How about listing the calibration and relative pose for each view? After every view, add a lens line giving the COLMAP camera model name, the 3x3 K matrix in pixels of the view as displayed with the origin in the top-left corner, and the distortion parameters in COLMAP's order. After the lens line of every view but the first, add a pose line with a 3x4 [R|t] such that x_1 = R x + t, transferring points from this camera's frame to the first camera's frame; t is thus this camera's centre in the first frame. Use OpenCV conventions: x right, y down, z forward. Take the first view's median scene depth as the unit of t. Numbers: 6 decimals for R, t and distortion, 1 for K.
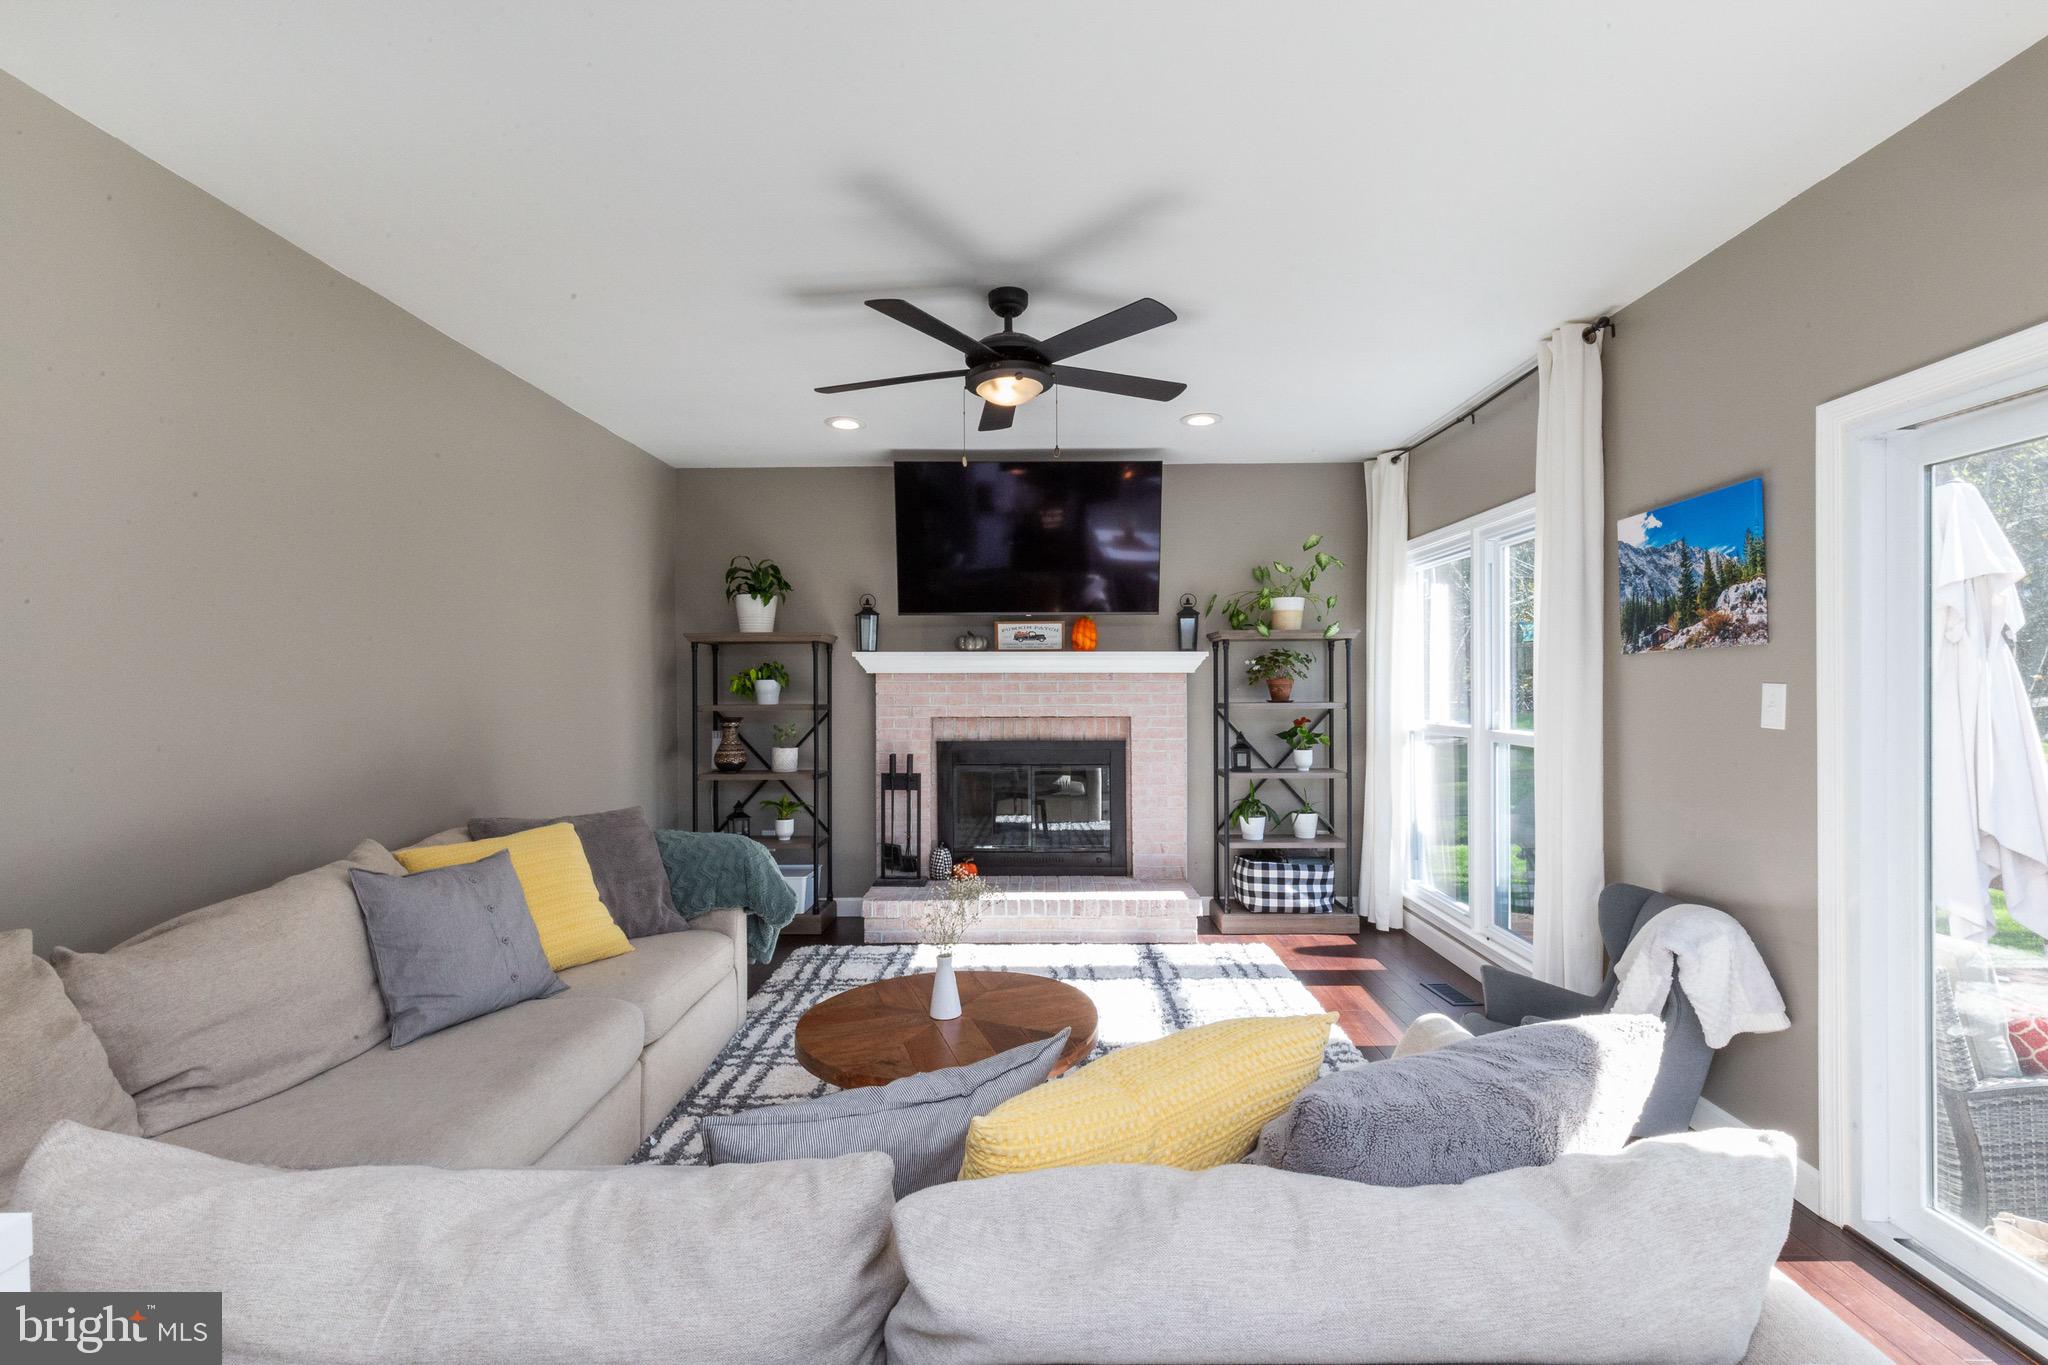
lens RADIAL K [[930.3, 0, 1025.6], [0, 930.3, 688.2], [0, 0, 1]] dist [0.006938, -0.003280]
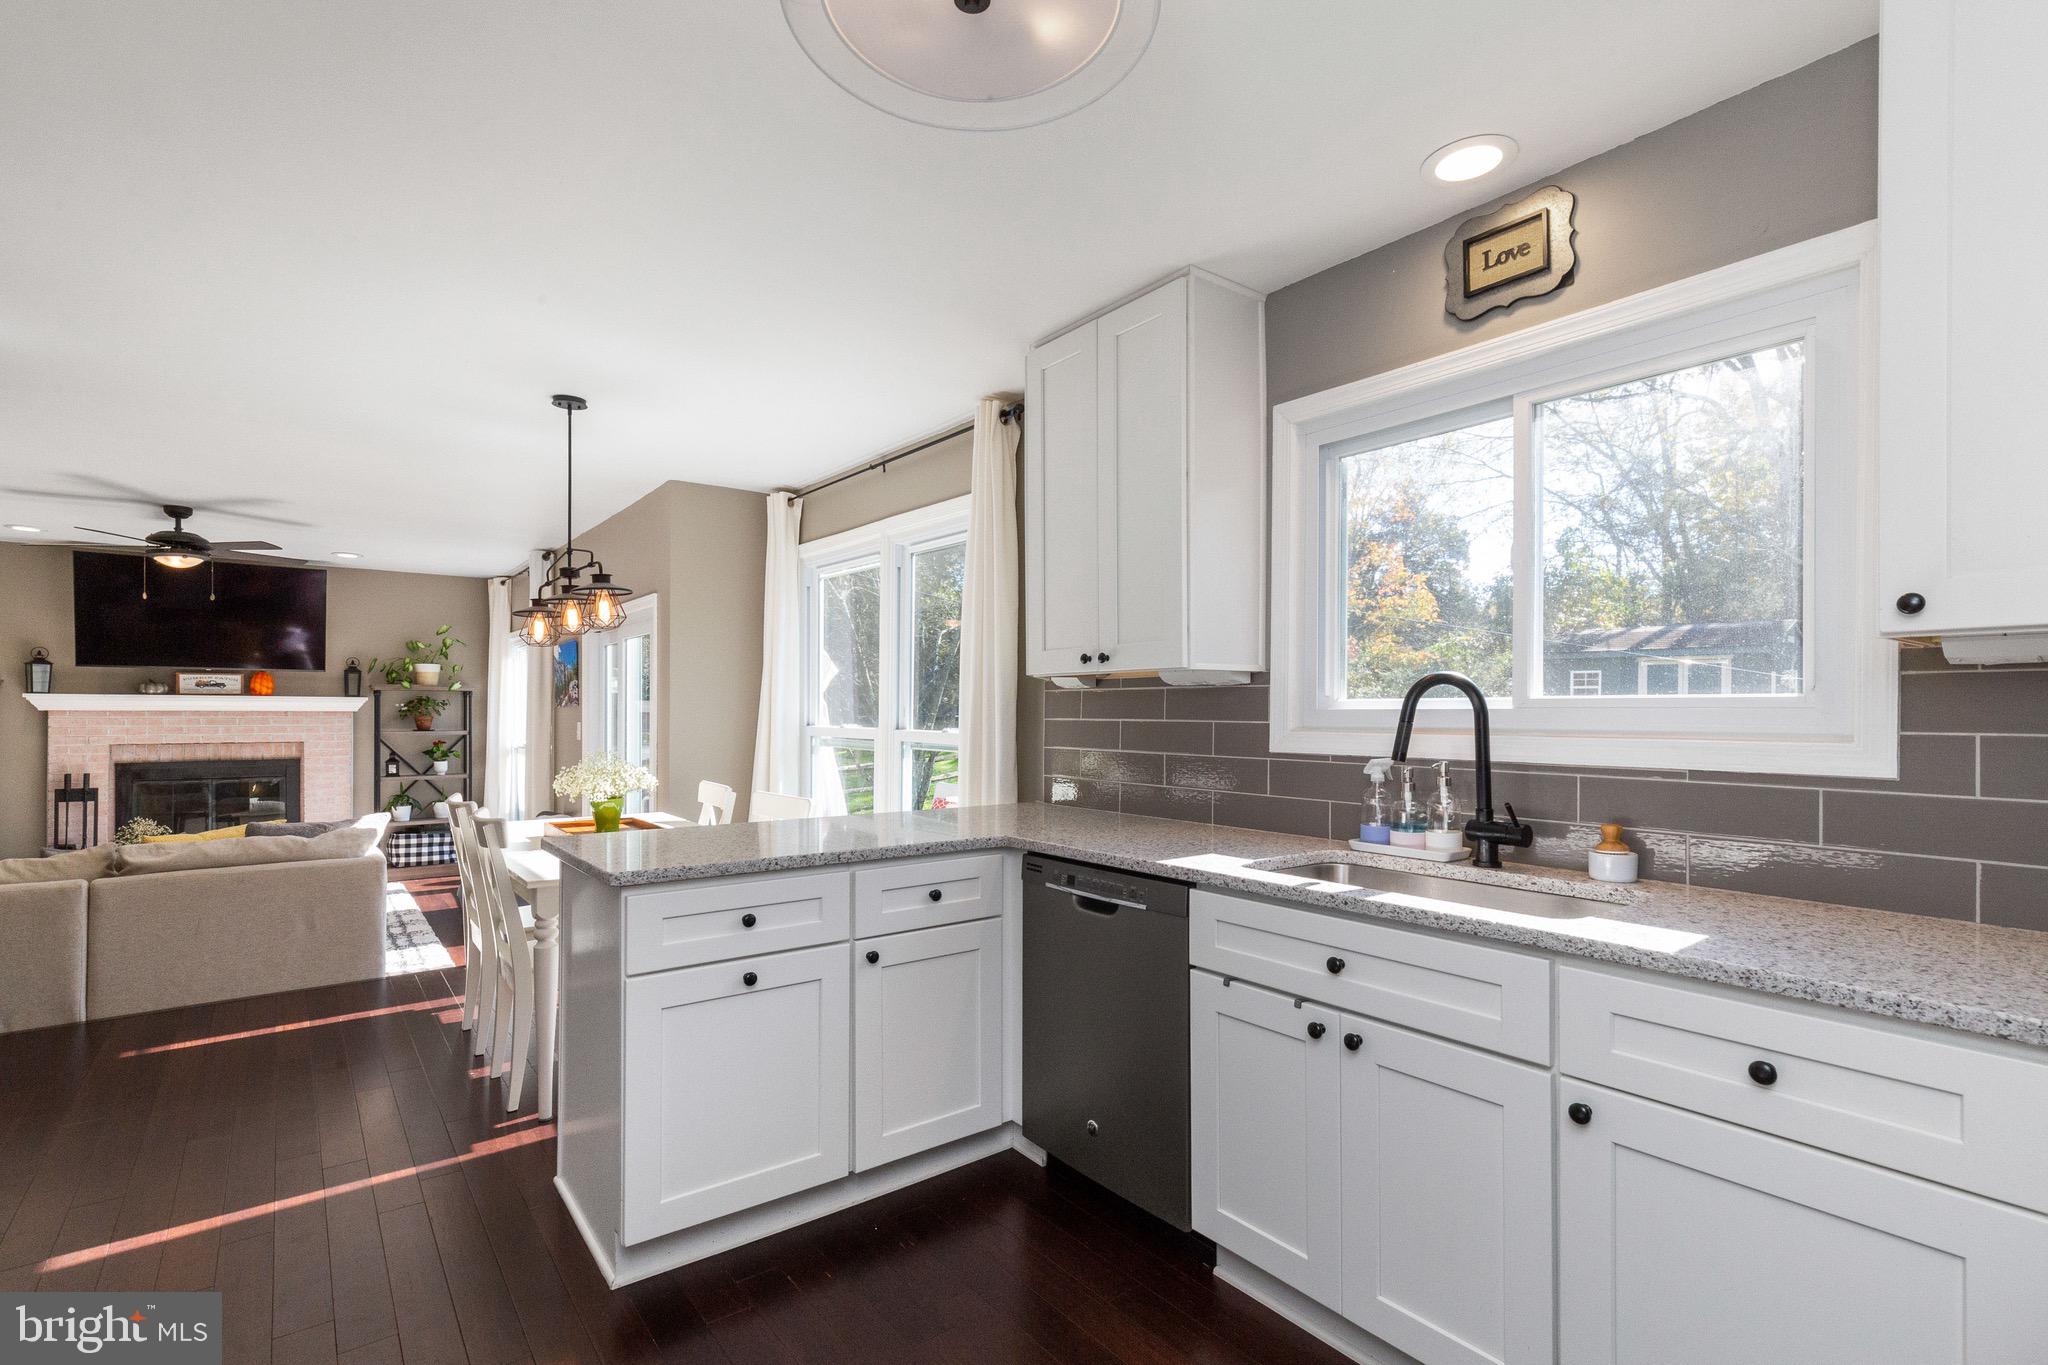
lens RADIAL K [[930.3, 0, 1011.5], [0, 930.3, 709.6], [0, 0, 1]] dist [0.006938, -0.003280]
pose [[0.774759, 0.006341, 0.632225, 0.050562], [-0.001562, 0.999966, -0.008116, -0.009351], [-0.632255, 0.005301, 0.774742, -0.822952]]
